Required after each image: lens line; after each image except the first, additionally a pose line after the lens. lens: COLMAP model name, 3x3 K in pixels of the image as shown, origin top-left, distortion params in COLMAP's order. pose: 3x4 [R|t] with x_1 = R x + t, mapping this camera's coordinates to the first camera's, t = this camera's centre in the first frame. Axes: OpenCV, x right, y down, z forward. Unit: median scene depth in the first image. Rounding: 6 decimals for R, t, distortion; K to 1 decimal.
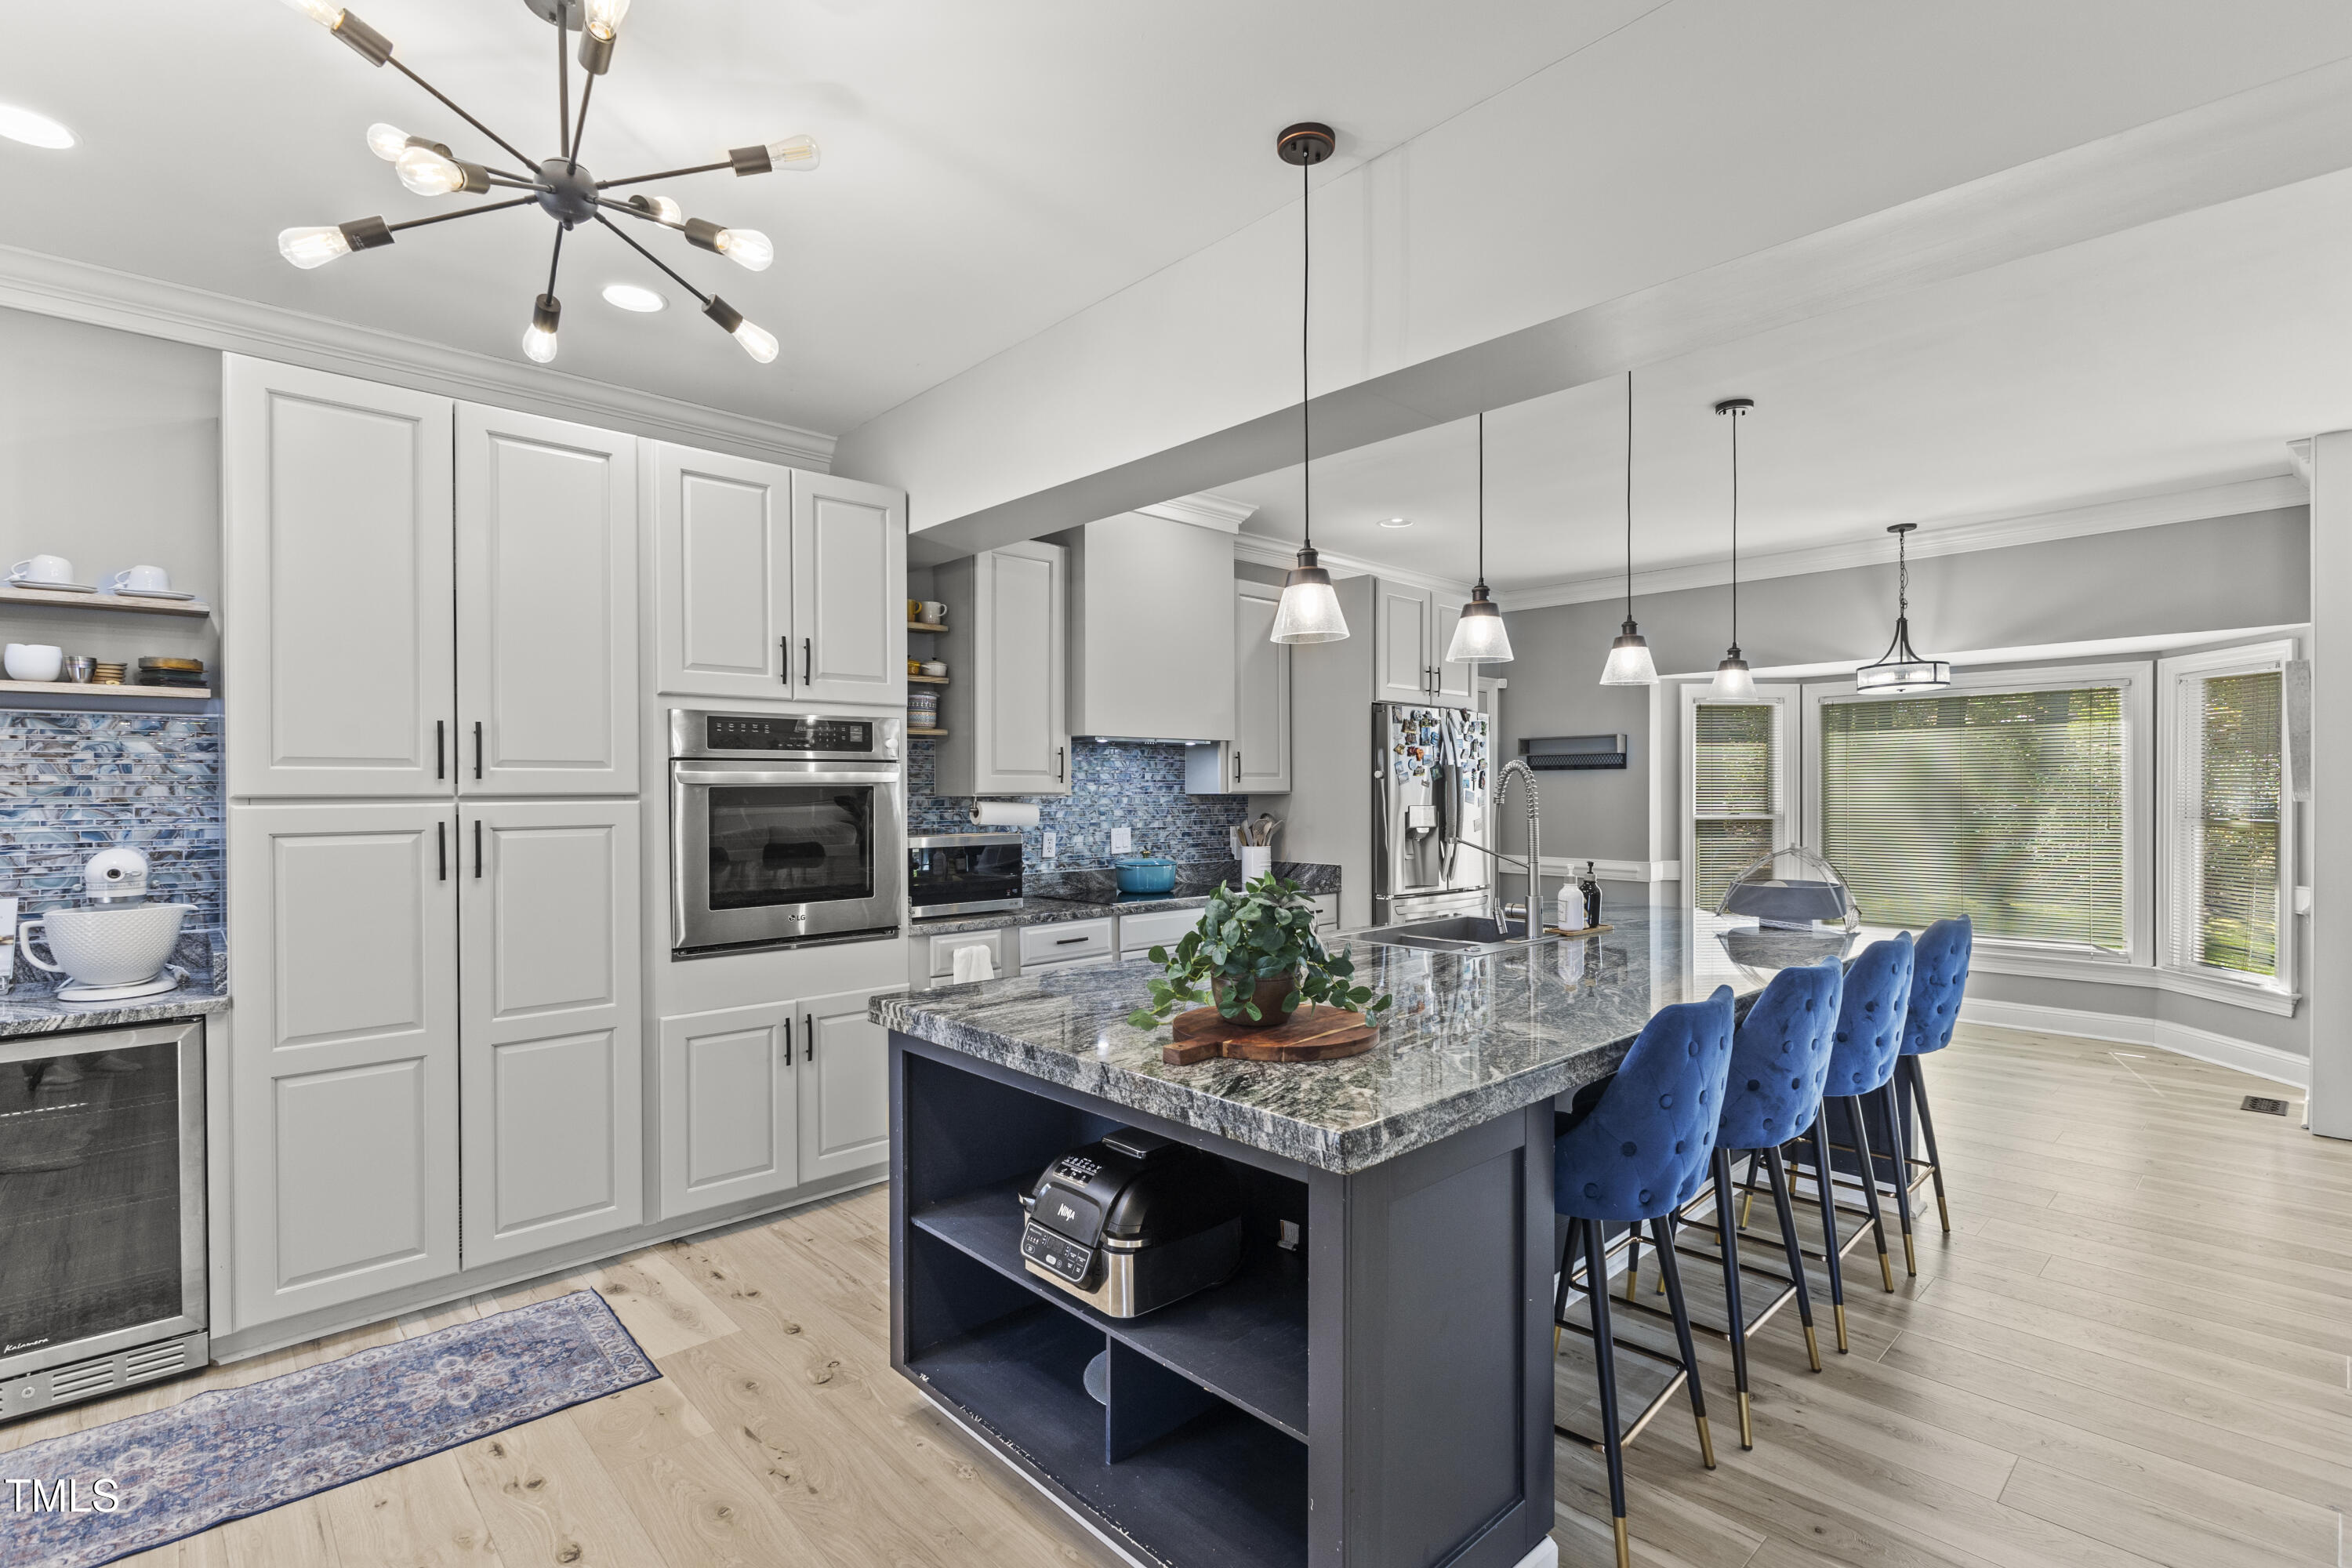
lens RADIAL K [[1084.5, 0, 1180.2], [0, 1084.5, 792.6], [0, 0, 1]] dist [0.004703, -0.001627]
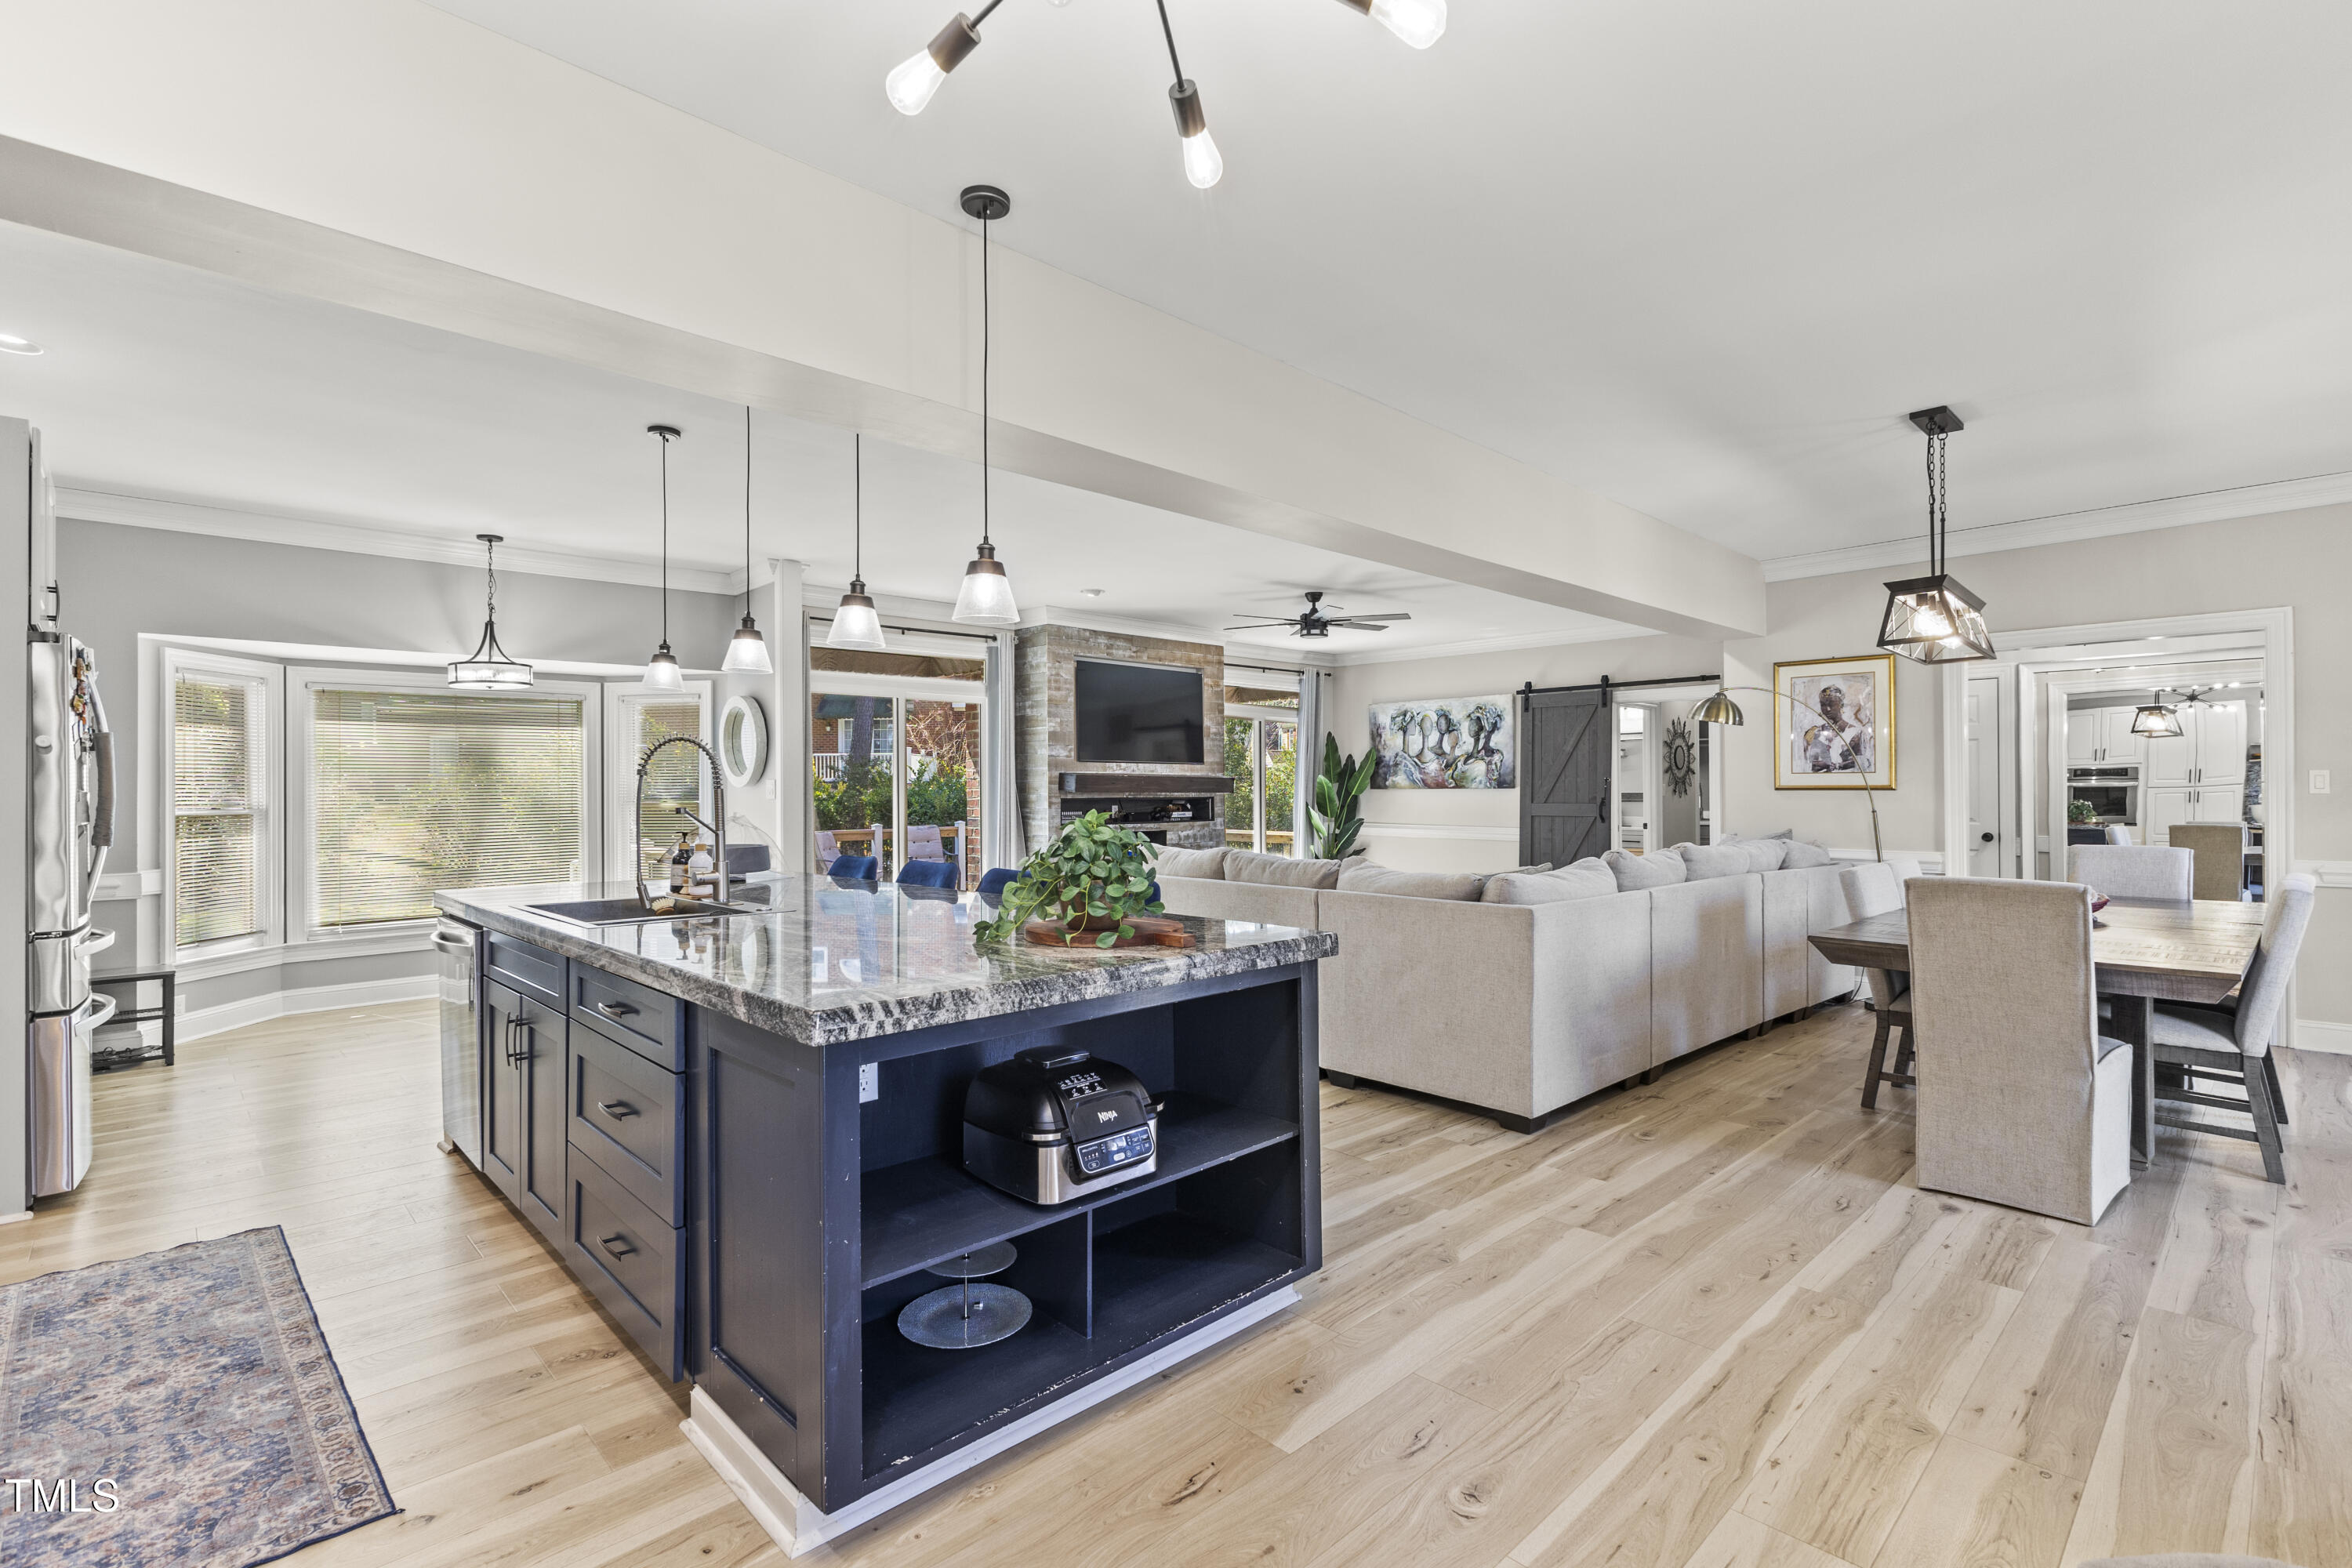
lens RADIAL K [[1084.5, 0, 1176.2], [0, 1084.5, 783.6], [0, 0, 1]] dist [0.004703, -0.001627]
pose [[-0.010706, 0.009267, 0.999900, -0.459109], [0.010660, 0.999901, -0.009153, 0.020571], [-0.999886, 0.010561, -0.010804, 0.350830]]
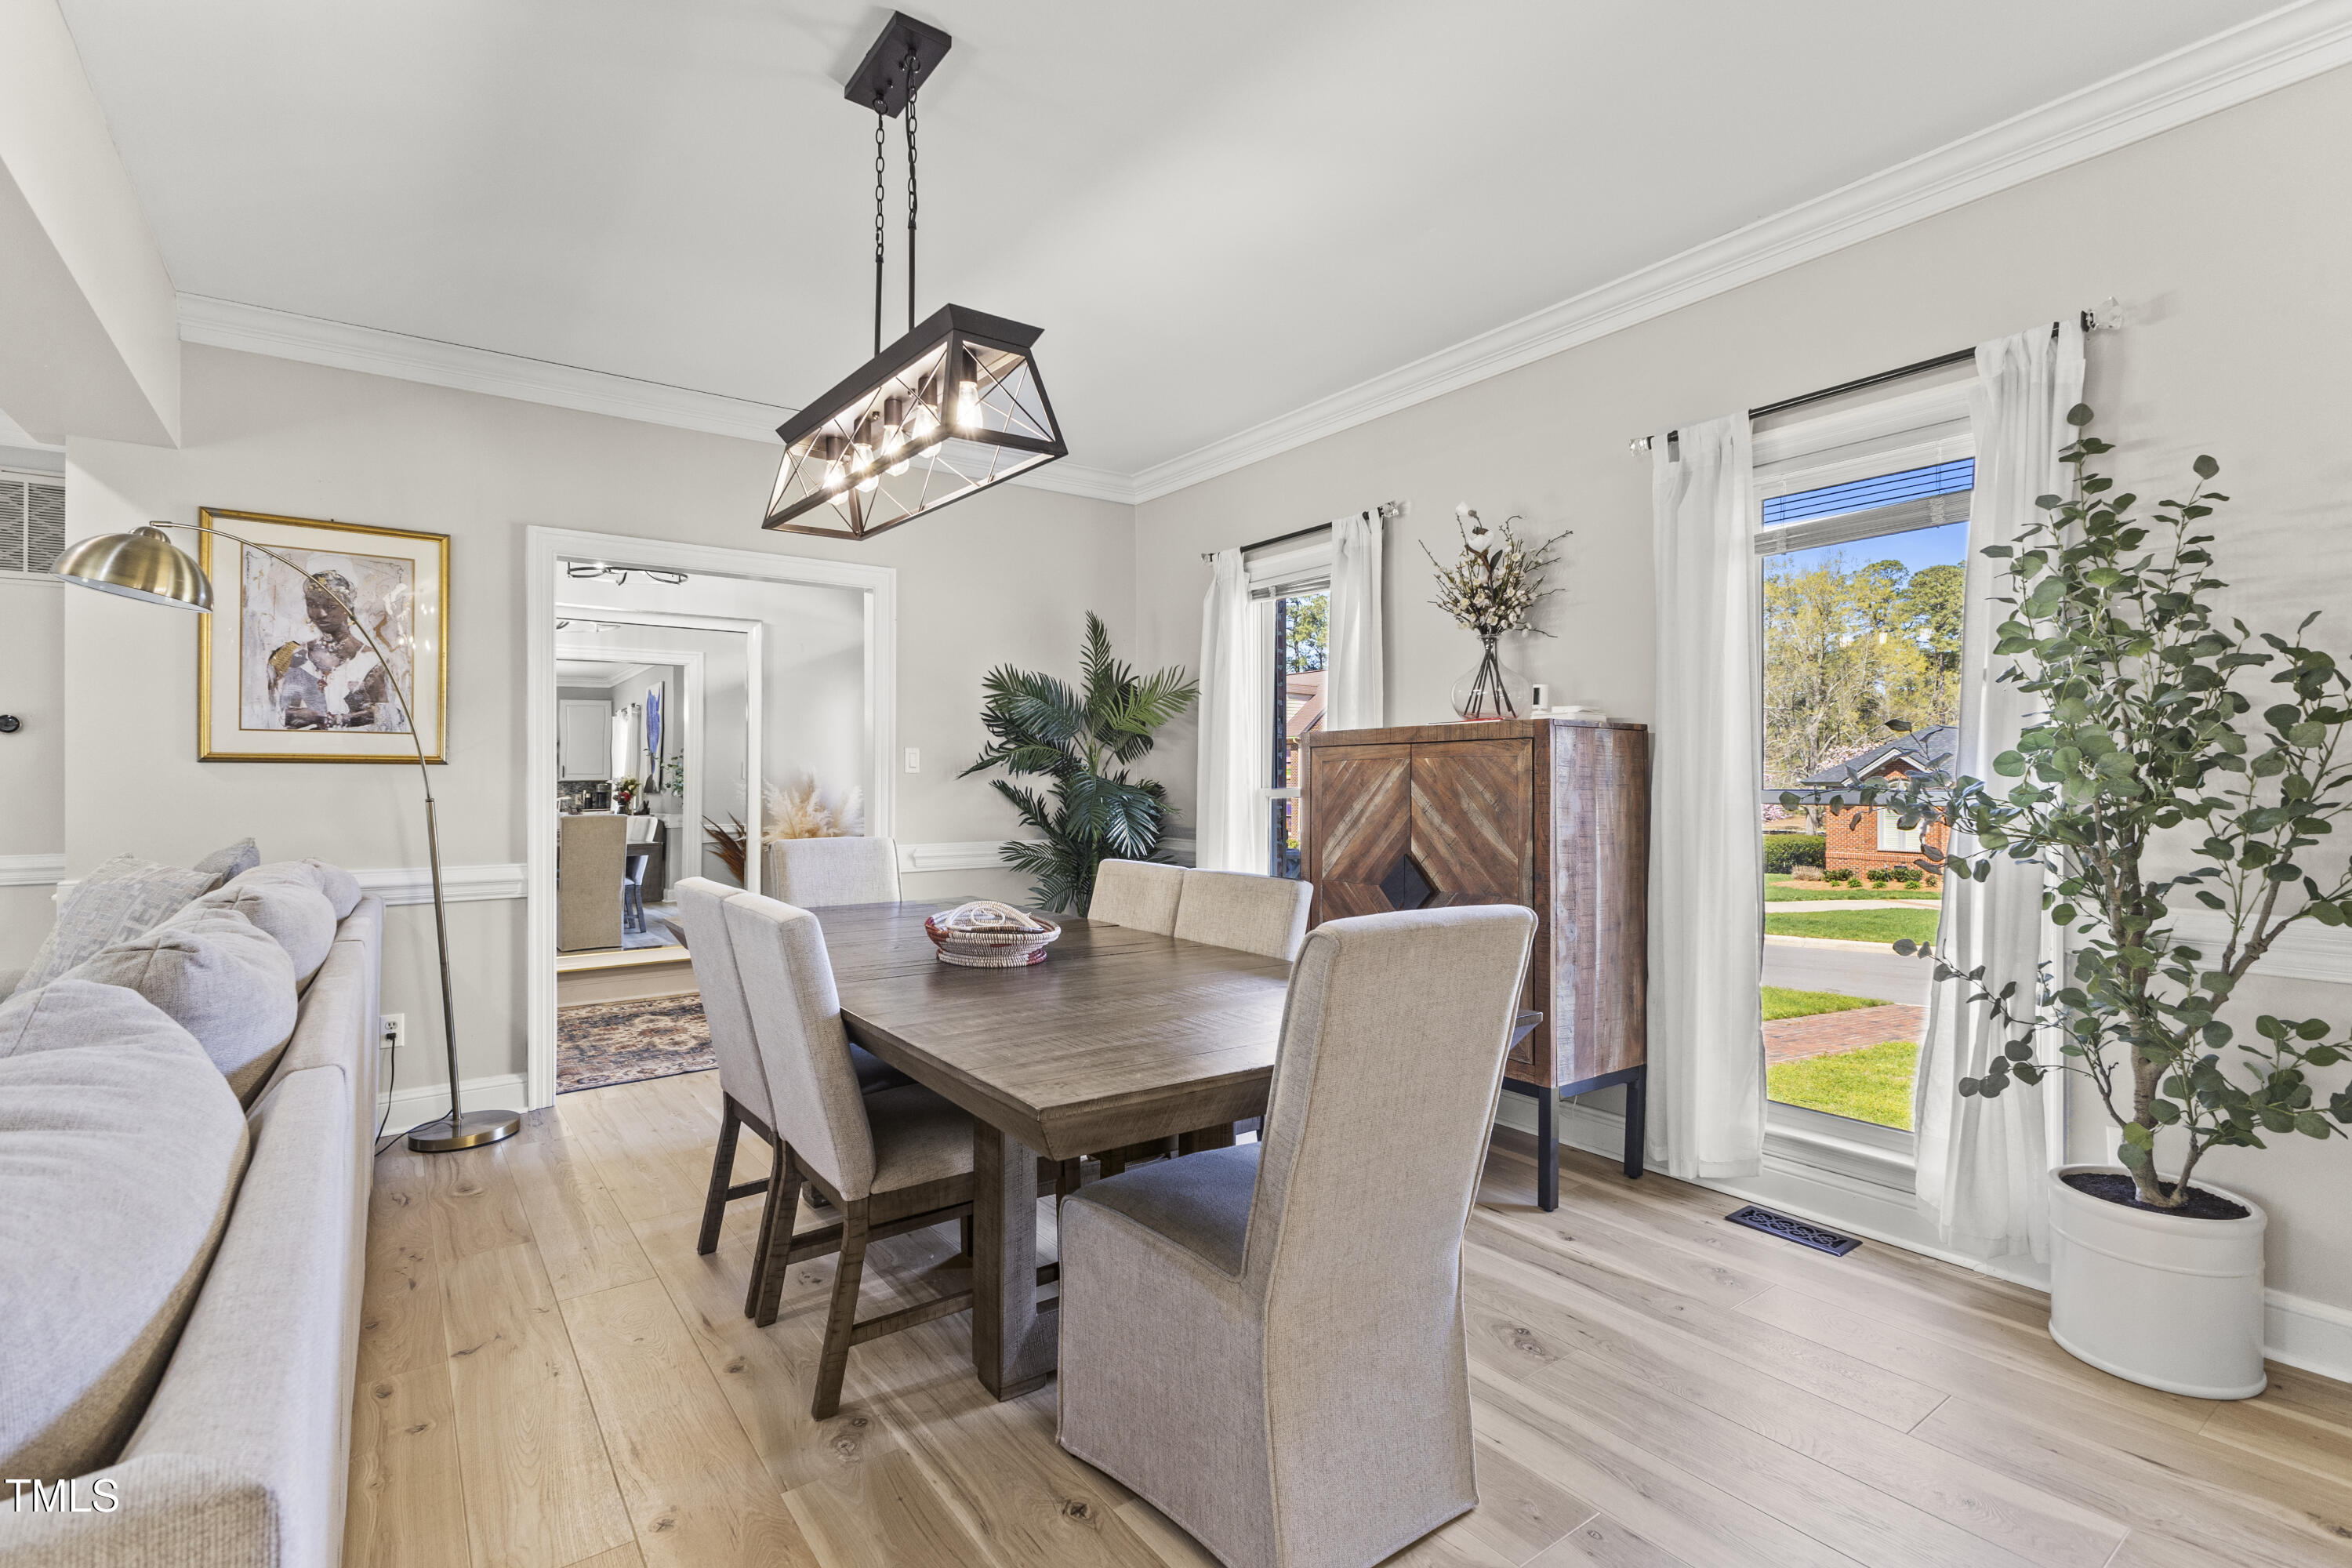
lens RADIAL K [[1084.5, 0, 1178.3], [0, 1084.5, 781.2], [0, 0, 1]] dist [0.004703, -0.001627]
pose [[-0.992792, 0.002789, 0.119815, 0.183006], [0.003223, 0.999989, 0.003425, 0.035785], [-0.119804, 0.003786, -0.992790, 0.192048]]
